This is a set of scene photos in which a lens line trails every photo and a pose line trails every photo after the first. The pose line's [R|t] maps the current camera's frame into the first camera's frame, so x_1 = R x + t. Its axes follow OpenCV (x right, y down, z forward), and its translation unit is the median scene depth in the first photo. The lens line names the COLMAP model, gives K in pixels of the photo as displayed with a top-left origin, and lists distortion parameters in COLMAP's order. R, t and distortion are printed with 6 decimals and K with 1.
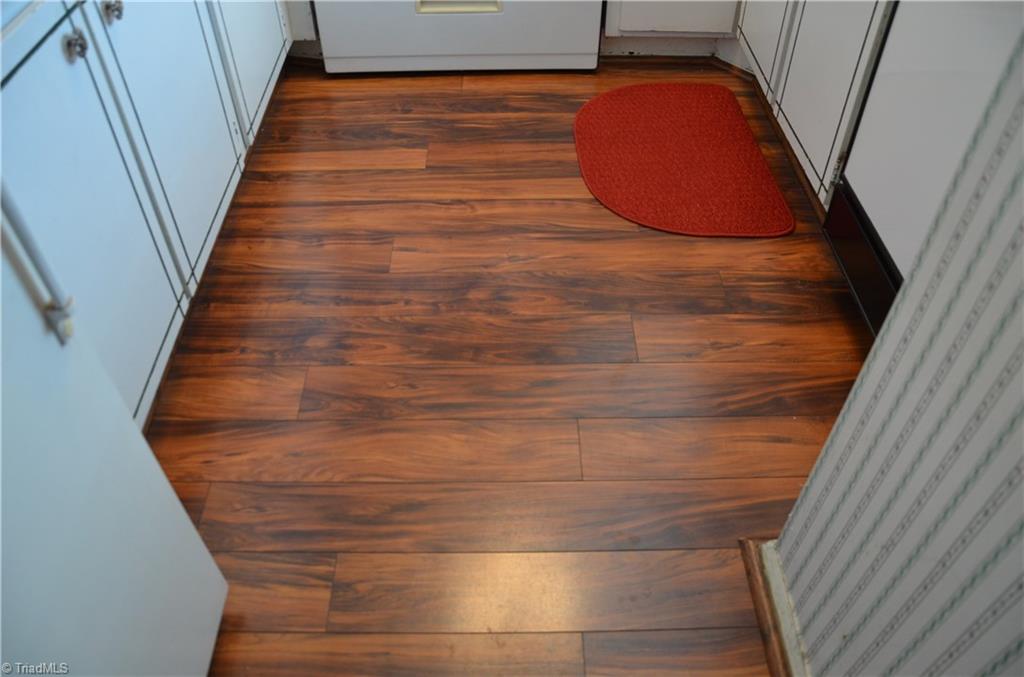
lens RADIAL K [[801.9, 0, 509.7], [0, 801.9, 344.3], [0, 0, 1]] dist [-0.138926, 0.095381]
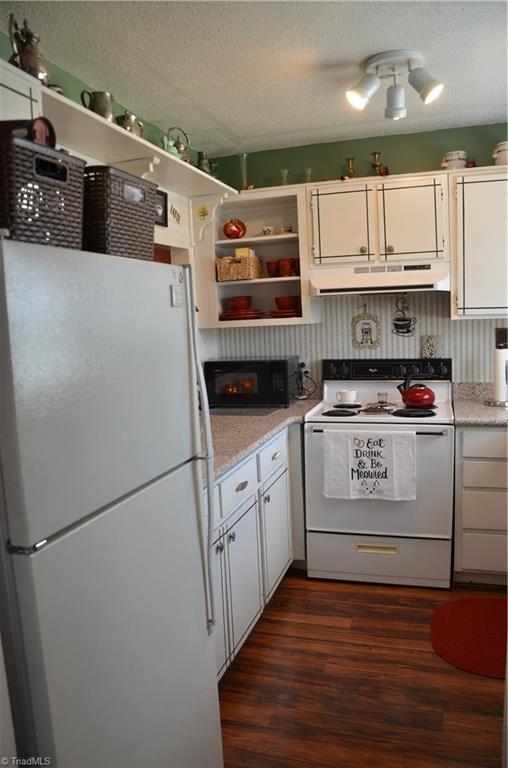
lens RADIAL K [[601.4, 0, 253.8], [0, 601.4, 384.5], [0, 0, 1]] dist [-0.138926, 0.095381]
pose [[0.946834, -0.001415, -0.321718, 0.146843], [-0.200423, 0.779643, -0.593285, 0.233710], [0.251665, 0.626222, 0.737910, -0.542570]]
